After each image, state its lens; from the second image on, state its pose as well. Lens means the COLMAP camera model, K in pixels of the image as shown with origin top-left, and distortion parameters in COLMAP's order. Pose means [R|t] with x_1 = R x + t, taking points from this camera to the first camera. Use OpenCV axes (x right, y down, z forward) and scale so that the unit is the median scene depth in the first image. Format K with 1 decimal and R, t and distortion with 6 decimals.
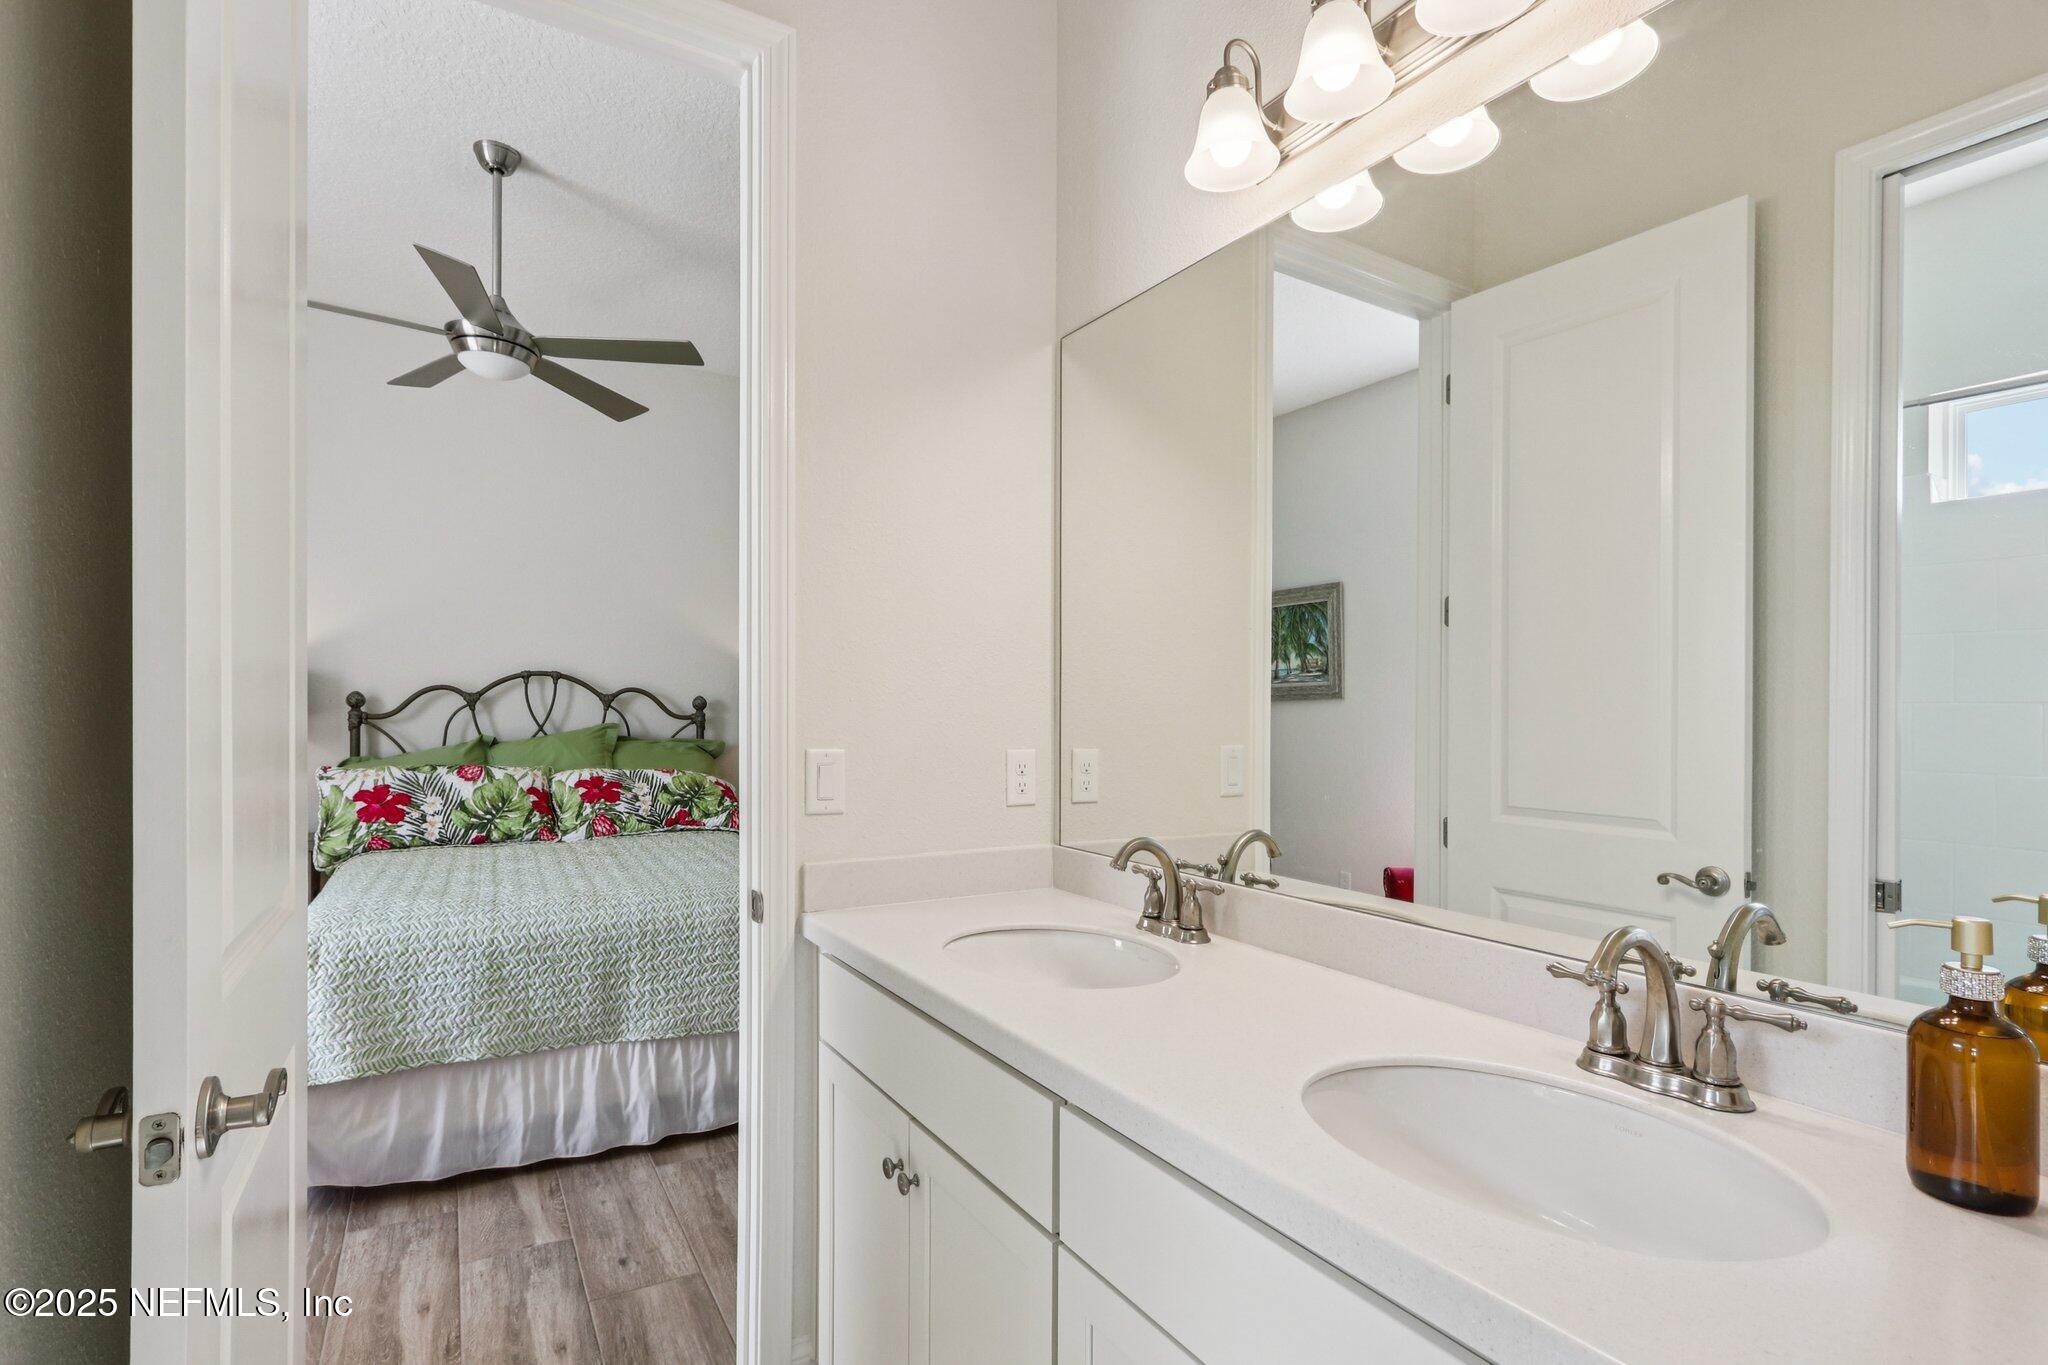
lens RADIAL K [[970.1, 0, 1007.3], [0, 970.1, 715.6], [0, 0, 1]] dist [-0.000007, 0.000036]
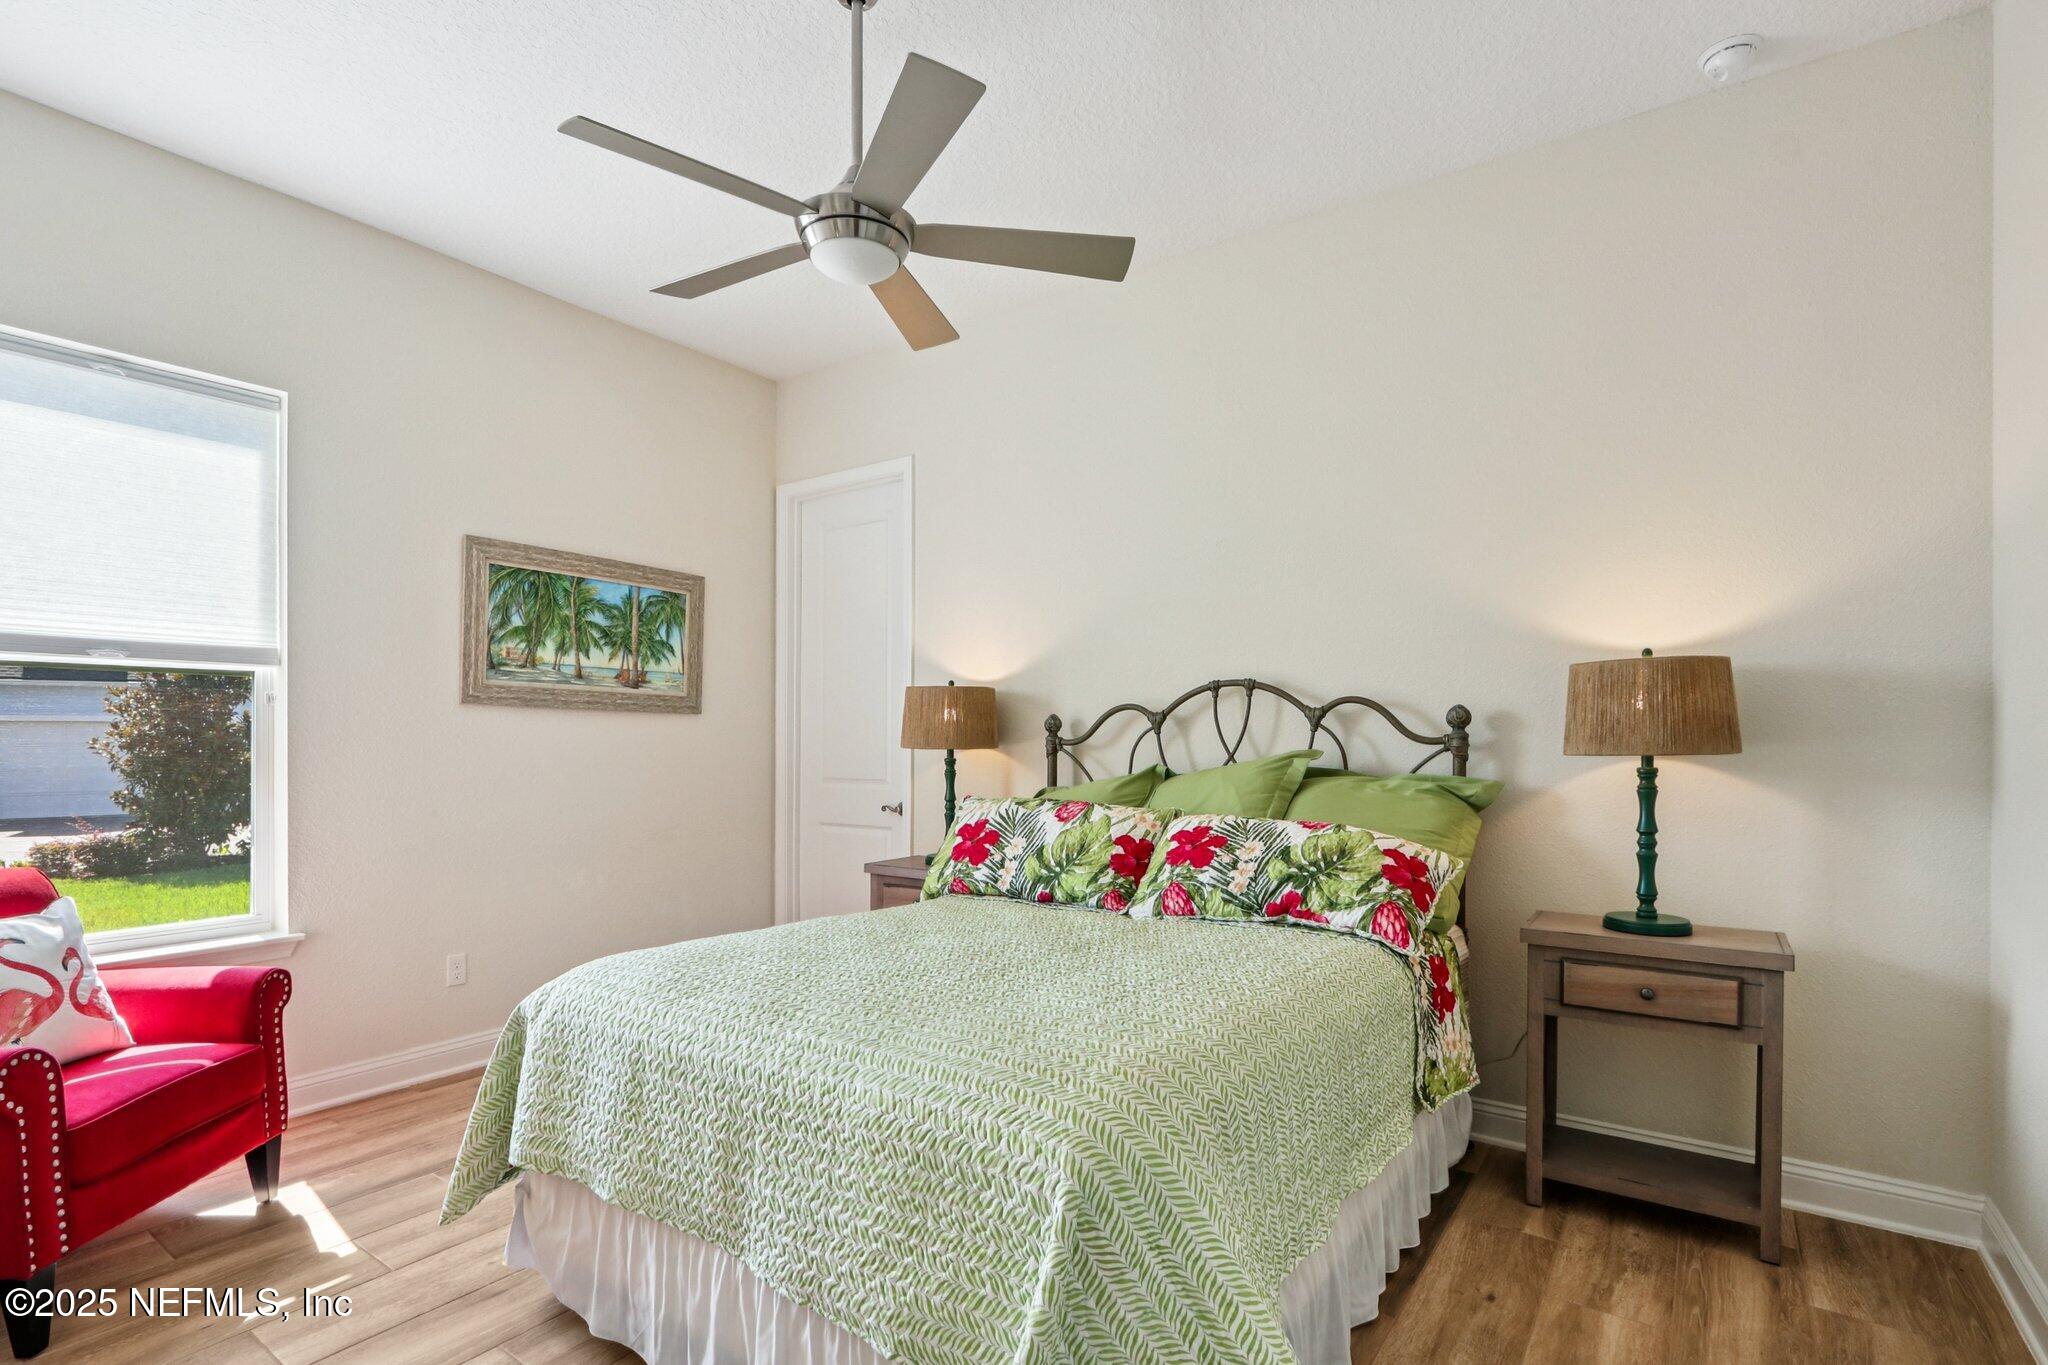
lens RADIAL K [[986.0, 0, 1025.6], [0, 986.0, 739.5], [0, 0, 1]] dist [-0.017775, 0.000113]
pose [[0.413530, -0.015883, -0.910352, 0.150580], [-0.001485, 0.999835, -0.018119, 0.014608], [0.910489, 0.008844, 0.413438, 0.595367]]
